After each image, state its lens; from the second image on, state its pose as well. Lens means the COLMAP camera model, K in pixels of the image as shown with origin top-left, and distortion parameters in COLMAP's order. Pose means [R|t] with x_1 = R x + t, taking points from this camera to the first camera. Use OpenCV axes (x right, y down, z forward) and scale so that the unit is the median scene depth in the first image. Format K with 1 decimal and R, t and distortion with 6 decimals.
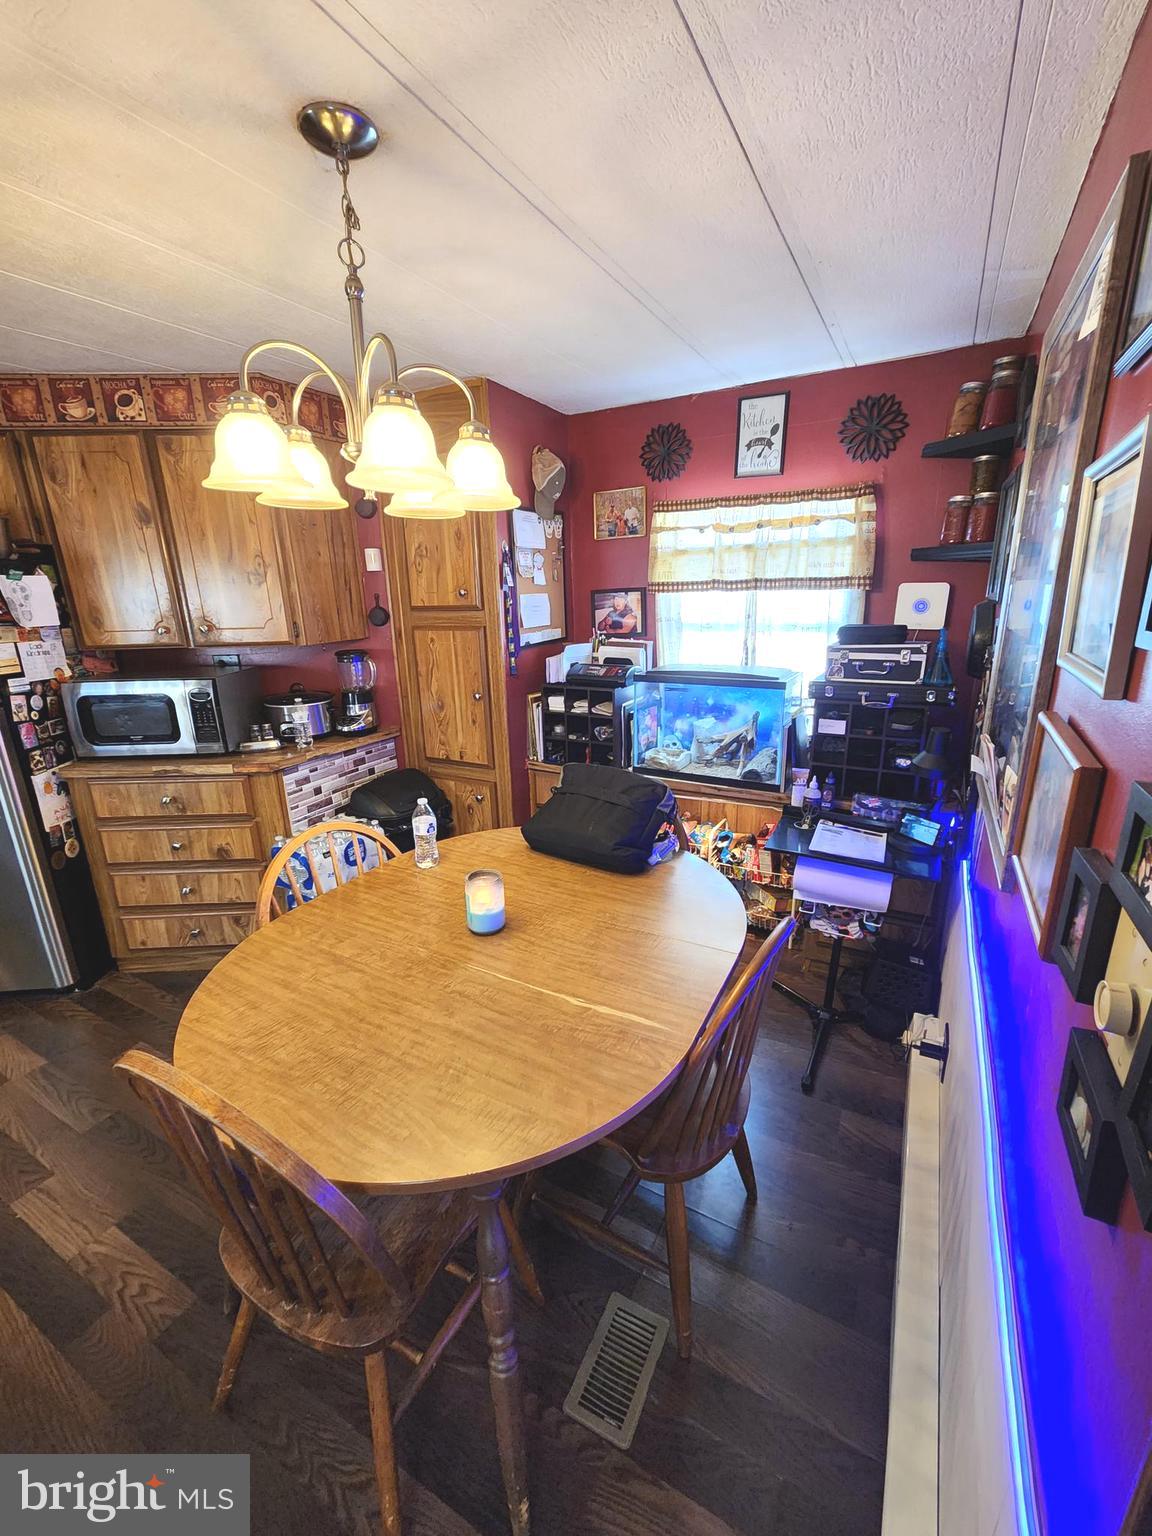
lens RADIAL K [[629.1, 0, 587.7], [0, 629.1, 772.3], [0, 0, 1]] dist [0.003342, -0.002000]
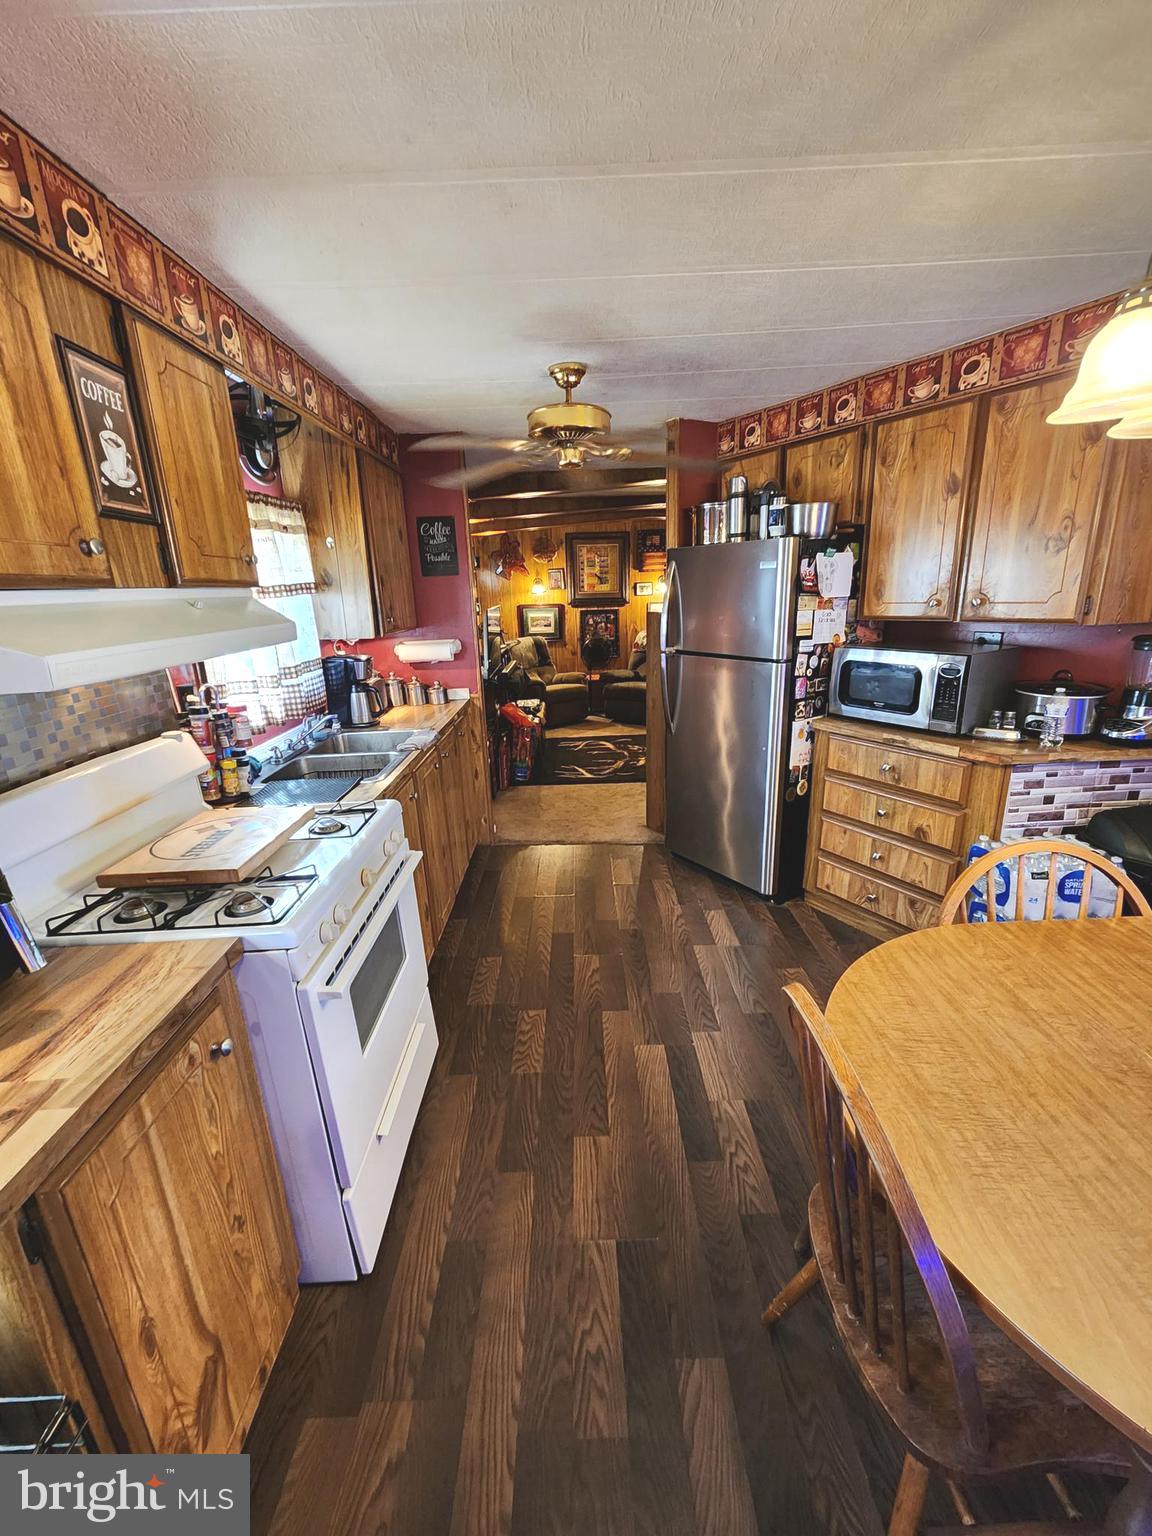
lens RADIAL K [[629.1, 0, 577.6], [0, 629.1, 778.9], [0, 0, 1]] dist [0.003342, -0.002000]
pose [[0.478872, 0.254137, -0.840295, -0.035356], [-0.222289, 0.961090, 0.163990, 0.005117], [0.849276, 0.108258, 0.516731, 0.033612]]
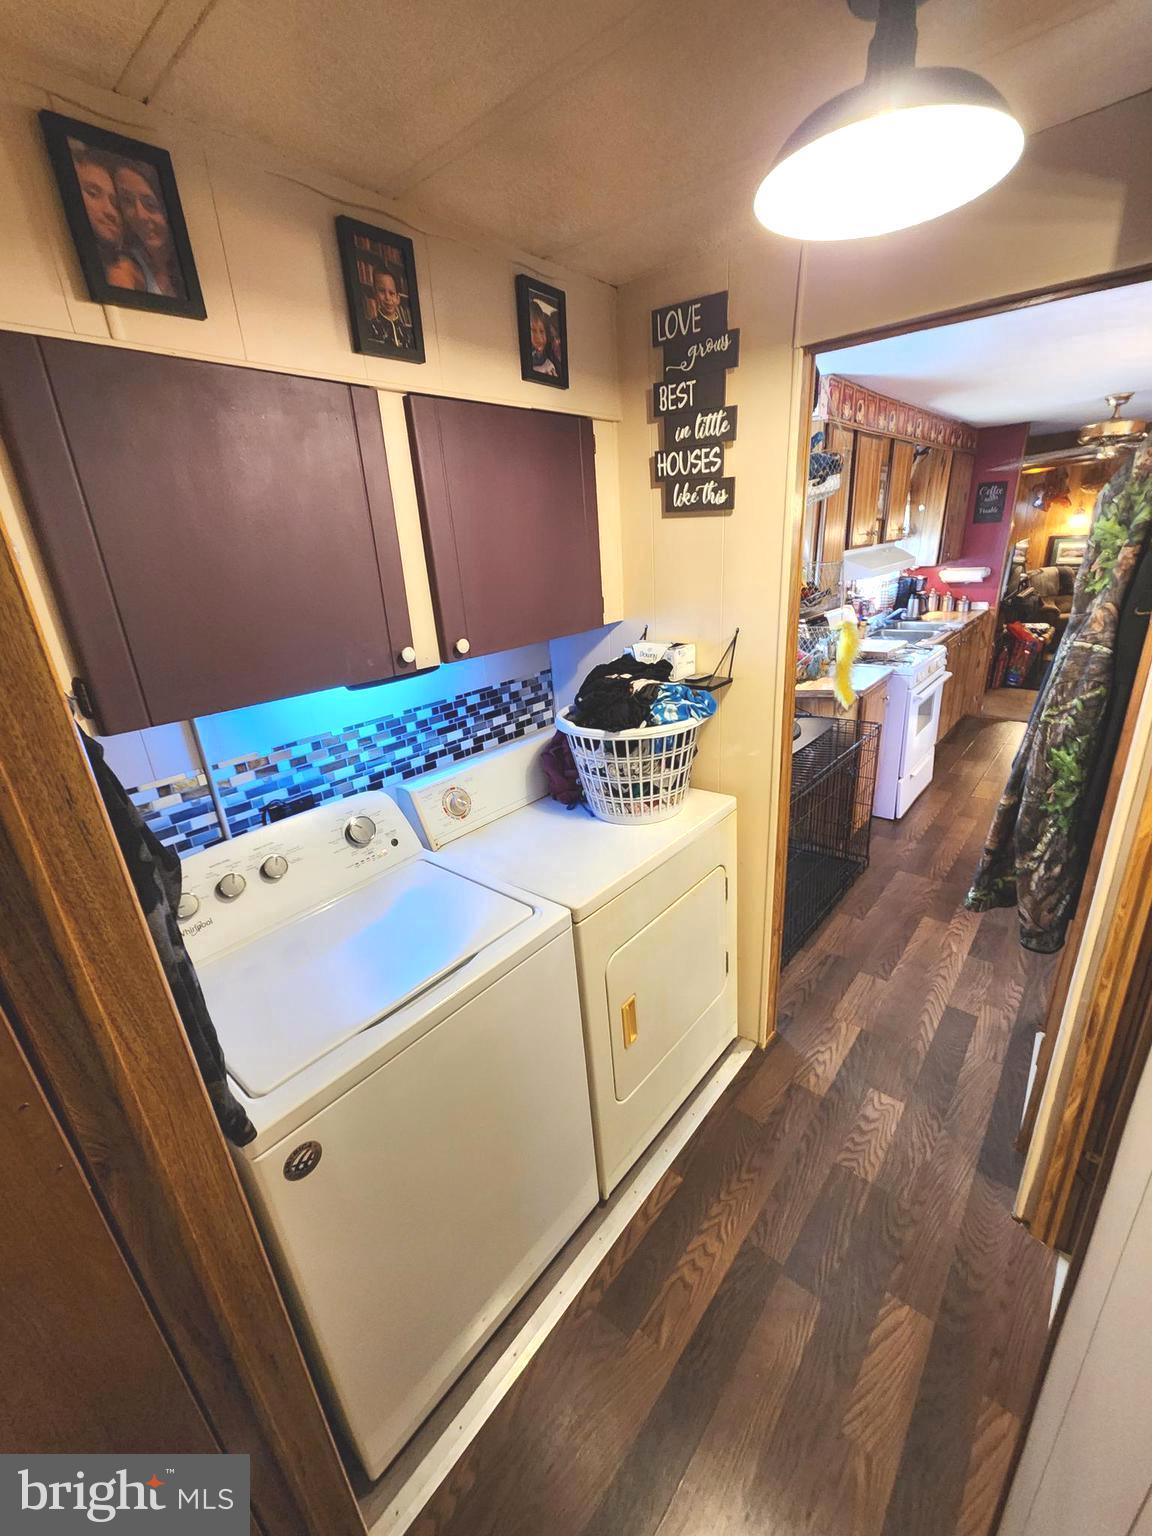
lens RADIAL K [[629.1, 0, 583.8], [0, 629.1, 770.2], [0, 0, 1]] dist [0.003342, -0.002000]
pose [[-0.201413, 0.369593, -0.907102, 0.992920], [-0.221349, 0.884950, 0.409716, 0.032373], [0.954168, 0.283309, -0.096432, -0.394873]]
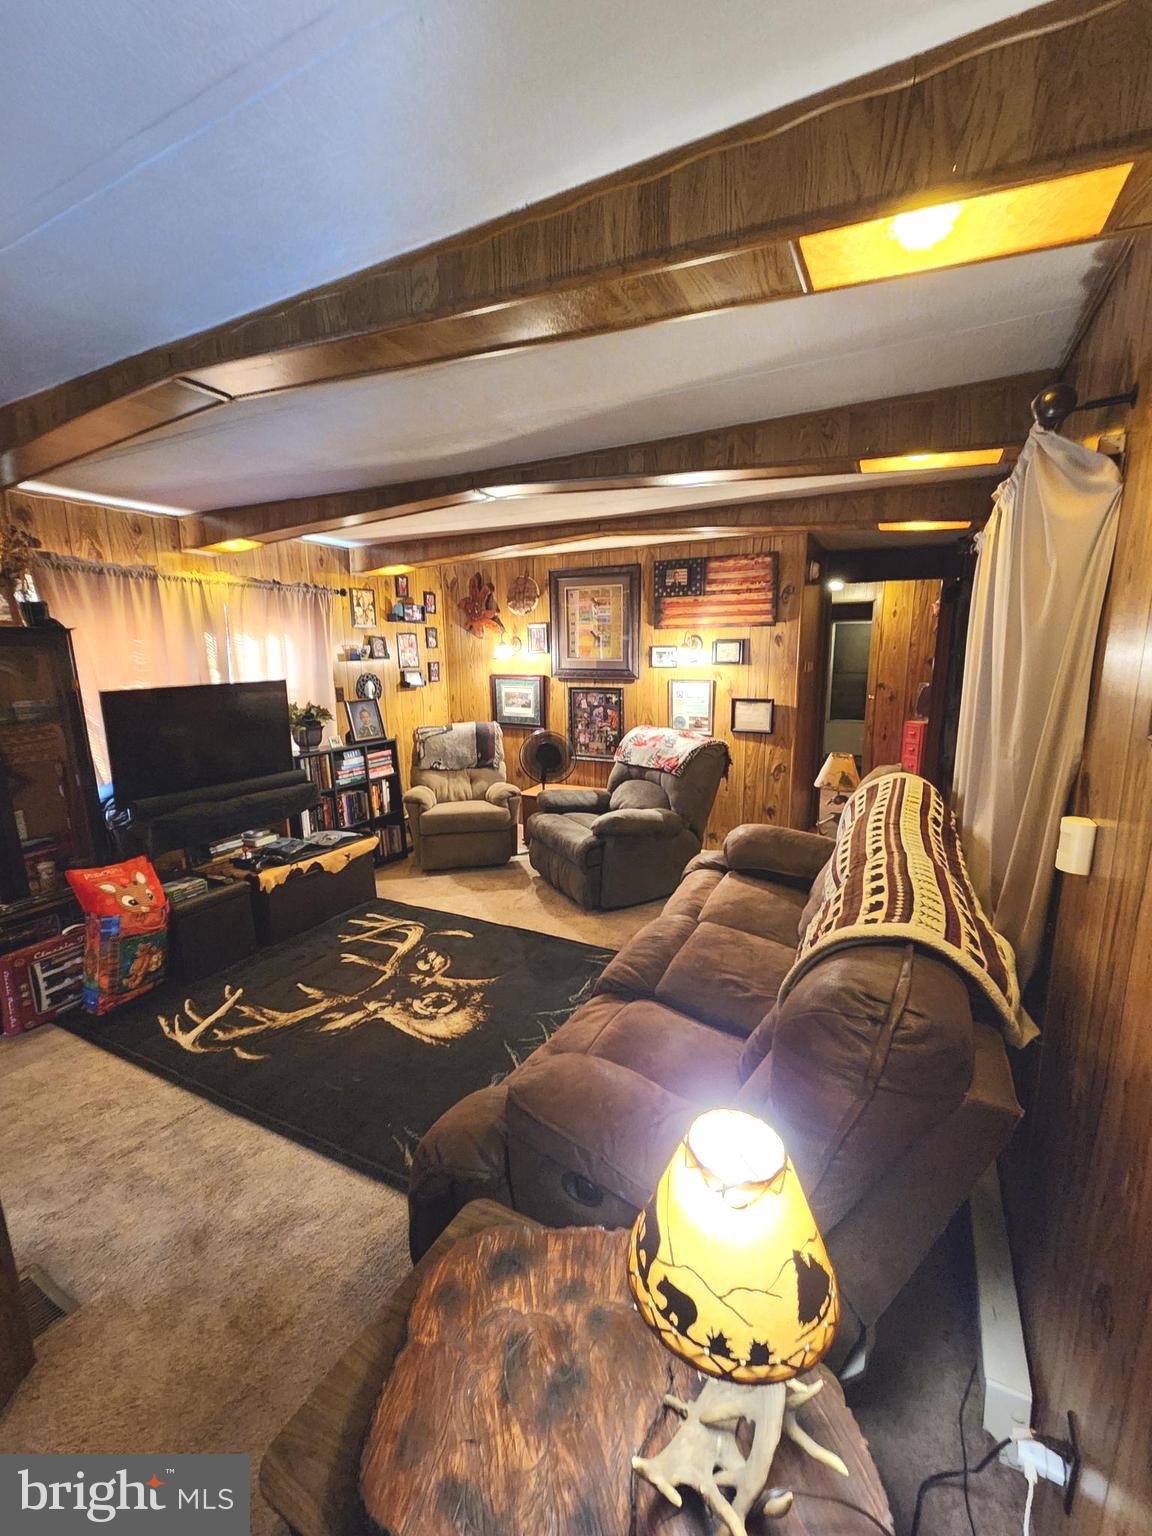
lens RADIAL K [[629.1, 0, 571.8], [0, 629.1, 769.9], [0, 0, 1]] dist [0.003342, -0.002000]
pose [[0.007530, 0.202707, -0.979210, -0.885128], [-0.271357, 0.942908, 0.193105, -0.450051], [0.962449, 0.264262, 0.062106, 1.598981]]
